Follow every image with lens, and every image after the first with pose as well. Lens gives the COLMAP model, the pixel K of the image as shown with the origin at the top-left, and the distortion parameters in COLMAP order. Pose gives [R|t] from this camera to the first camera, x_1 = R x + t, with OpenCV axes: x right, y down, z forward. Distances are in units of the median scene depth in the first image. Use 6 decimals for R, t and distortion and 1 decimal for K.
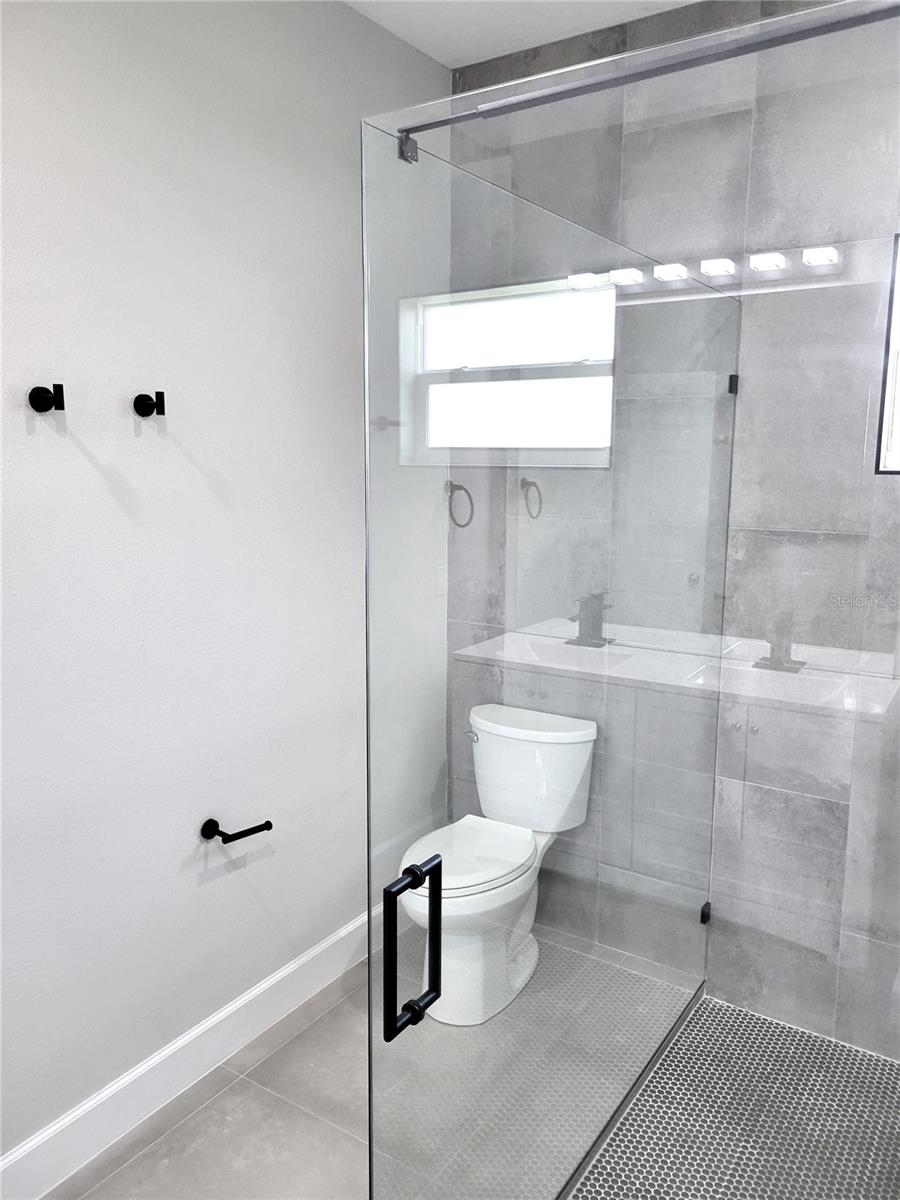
lens RADIAL K [[910.7, 0, 450.0], [0, 910.7, 600.0], [0, 0, 1]] dist [0.044846, 0.000342]
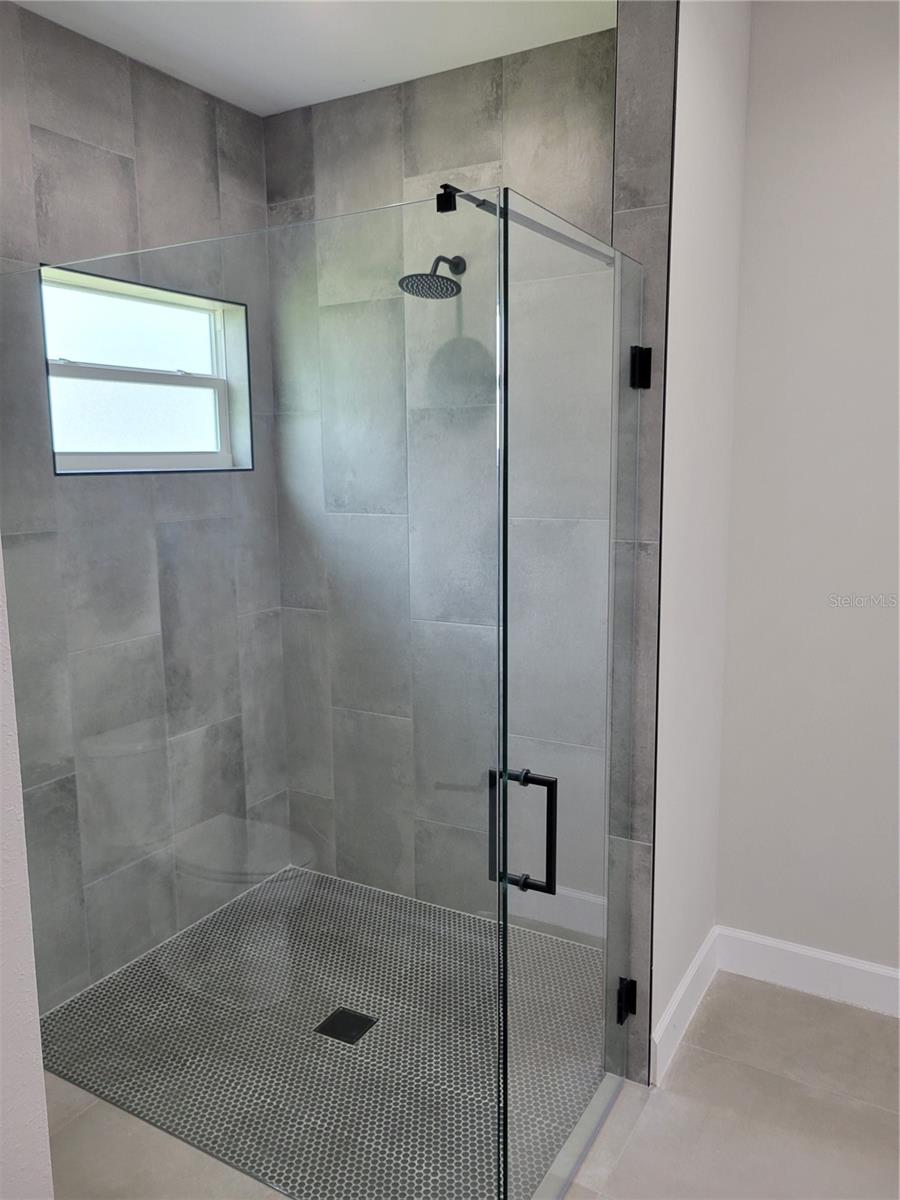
lens RADIAL K [[910.7, 0, 450.0], [0, 910.7, 600.0], [0, 0, 1]] dist [0.044846, 0.000342]
pose [[-0.056969, -0.157967, 0.985800, -0.685129], [0.168614, 0.971697, 0.165451, -0.093208], [-0.984034, 0.175645, -0.028721, 0.575731]]
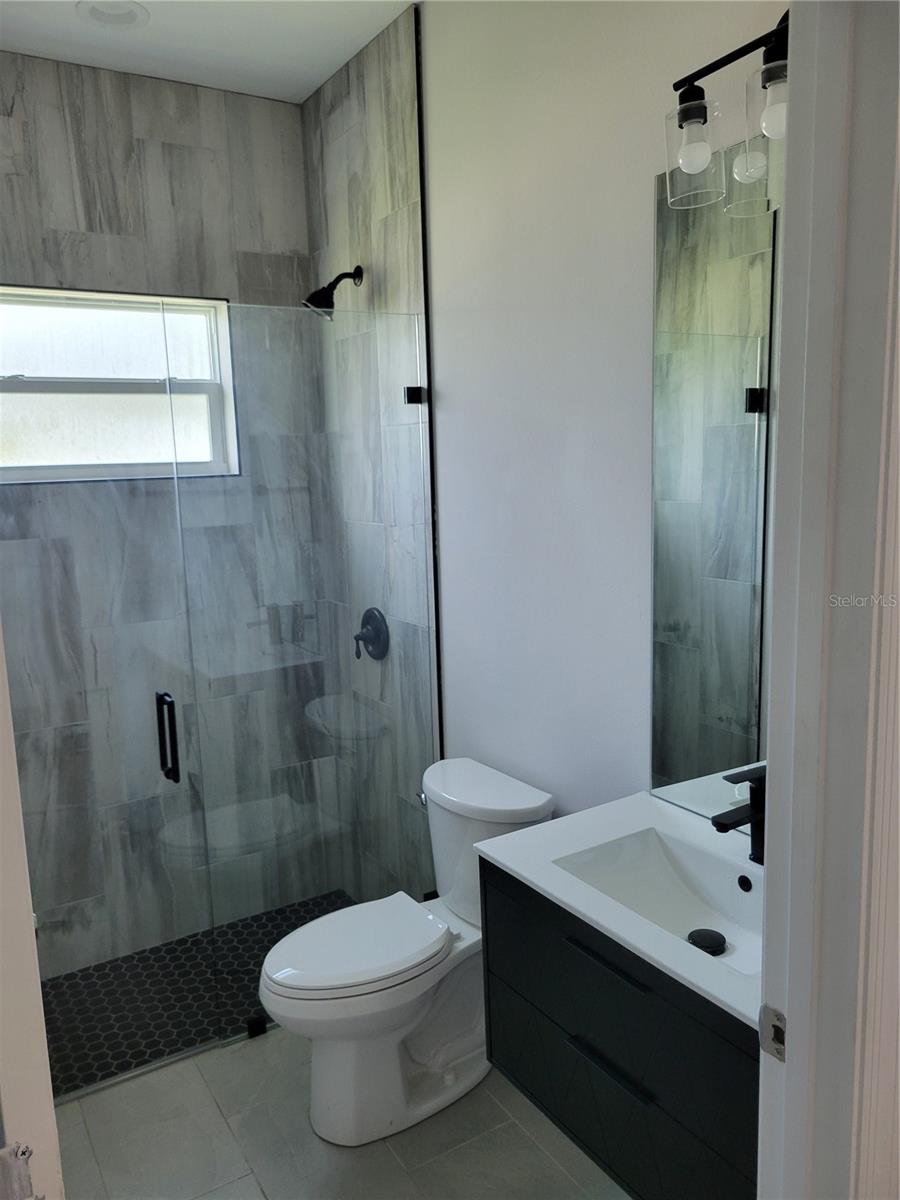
lens RADIAL K [[910.7, 0, 450.0], [0, 910.7, 600.0], [0, 0, 1]] dist [0.044846, 0.000342]
pose [[0.420049, -0.158817, 0.893497, -0.510118], [0.181029, 0.979443, 0.088989, -0.036681], [-0.889262, 0.124369, 0.440165, 0.232700]]
